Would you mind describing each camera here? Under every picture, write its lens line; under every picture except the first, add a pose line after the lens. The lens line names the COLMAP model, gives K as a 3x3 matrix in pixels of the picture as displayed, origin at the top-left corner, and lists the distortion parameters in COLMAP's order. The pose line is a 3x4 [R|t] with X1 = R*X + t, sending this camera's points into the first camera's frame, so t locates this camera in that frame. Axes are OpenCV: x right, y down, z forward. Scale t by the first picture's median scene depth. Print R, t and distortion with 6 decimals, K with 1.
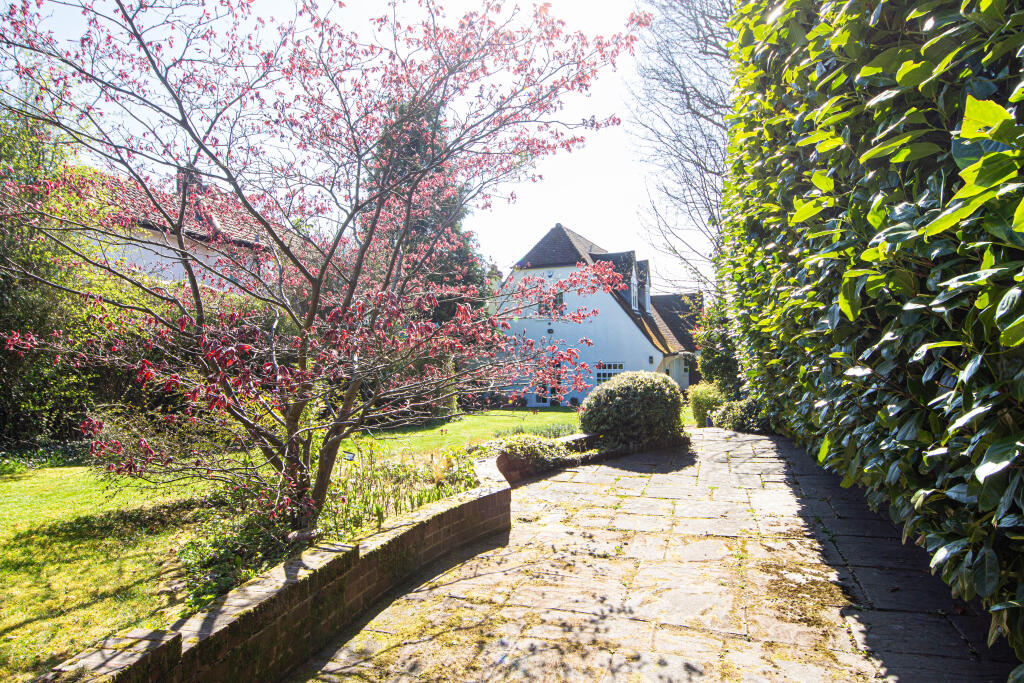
lens RADIAL K [[414.6, 0, 514.3], [0, 414.6, 345.8], [0, 0, 1]] dist [-0.001137, -0.000025]
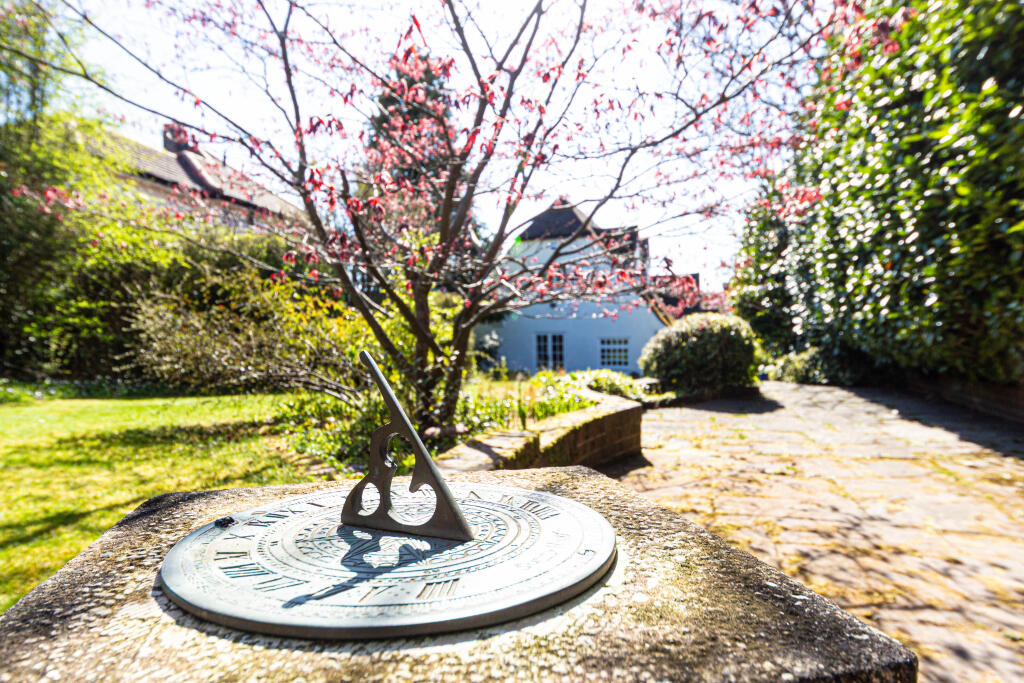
lens RADIAL K [[414.6, 0, 509.8], [0, 414.6, 337.3], [0, 0, 1]] dist [-0.001137, -0.000025]
pose [[0.999385, 0.014351, 0.032004, -0.179454], [-0.014714, 0.999830, 0.011136, 0.114201], [-0.031839, -0.011600, 0.999426, 0.092811]]
